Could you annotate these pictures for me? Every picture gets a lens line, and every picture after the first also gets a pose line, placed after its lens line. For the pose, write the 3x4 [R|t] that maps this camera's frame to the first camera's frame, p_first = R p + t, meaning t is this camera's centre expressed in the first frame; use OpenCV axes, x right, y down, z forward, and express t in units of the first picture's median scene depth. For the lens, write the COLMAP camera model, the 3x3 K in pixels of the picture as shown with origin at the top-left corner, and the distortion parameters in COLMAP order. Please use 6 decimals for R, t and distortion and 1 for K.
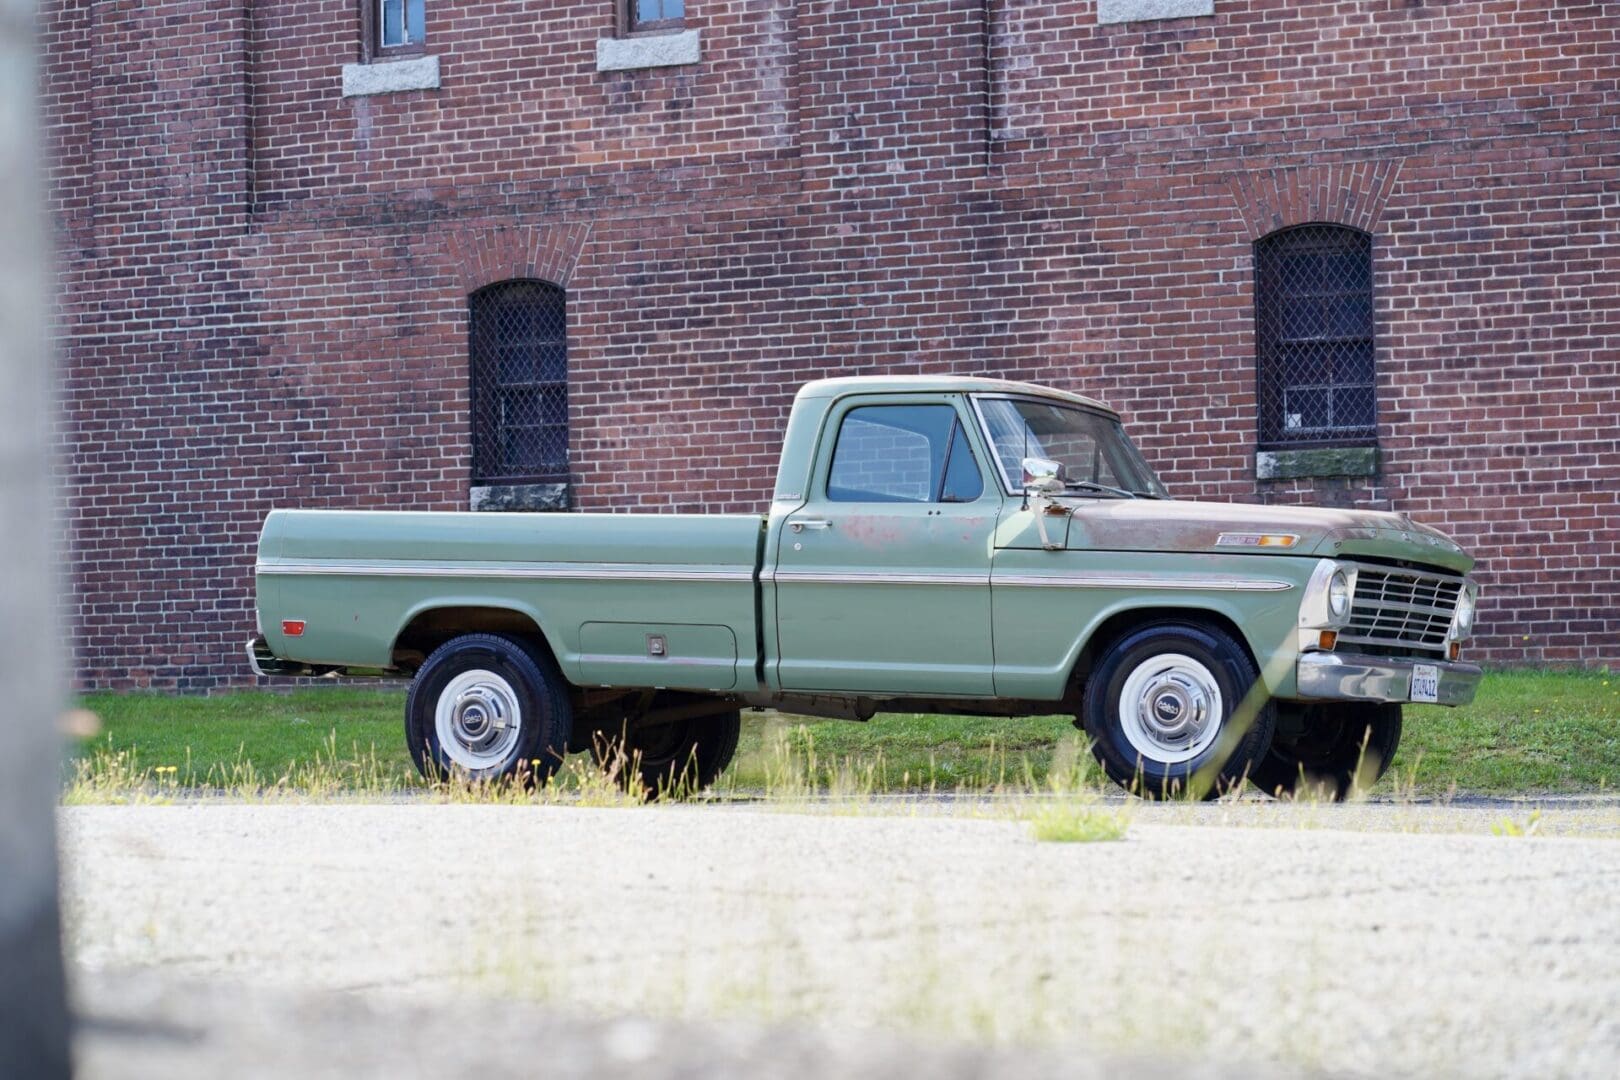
lens RADIAL K [[3872.5, 0, 817.0], [0, 3872.5, 544.2], [0, 0, 1]] dist [0.188630, -3.263702]
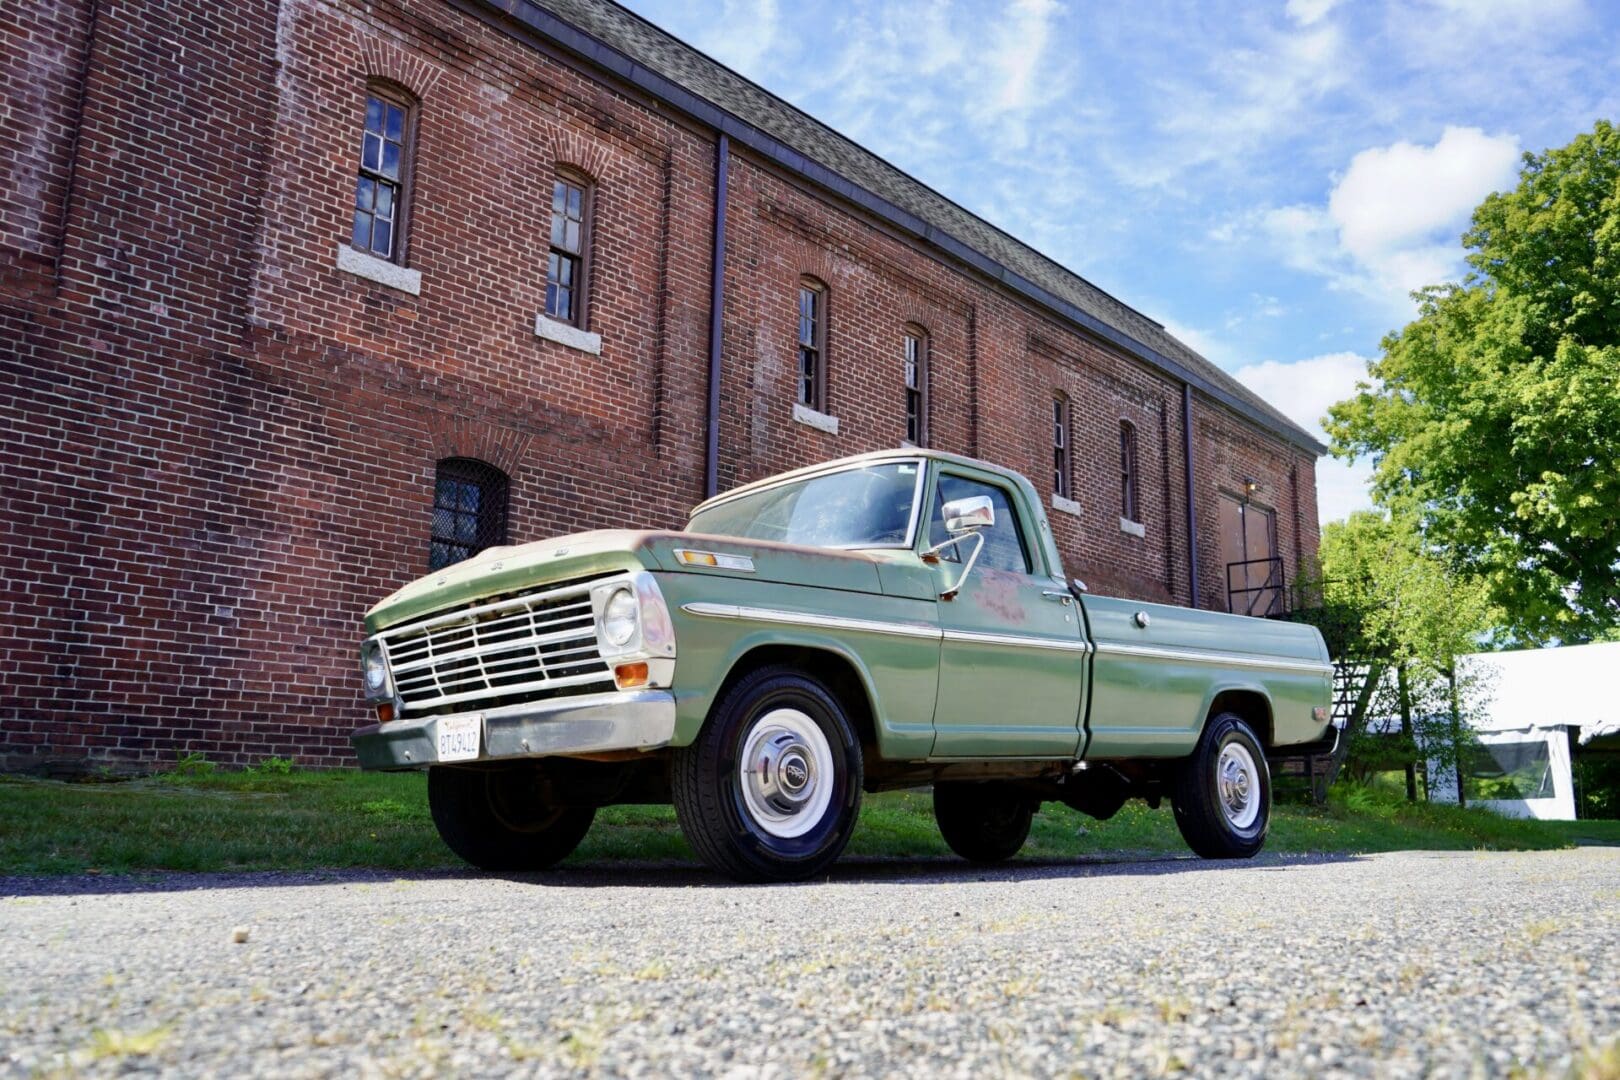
lens RADIAL K [[1303.9, 0, 814.3], [0, 1303.9, 544.3], [0, 0, 1]] dist [-0.012381, 0.020278]
pose [[0.295964, 0.217937, 0.930005, -0.267671], [-0.045890, 0.975744, -0.214051, 0.043943], [-0.954096, 0.020674, 0.298786, 0.712514]]
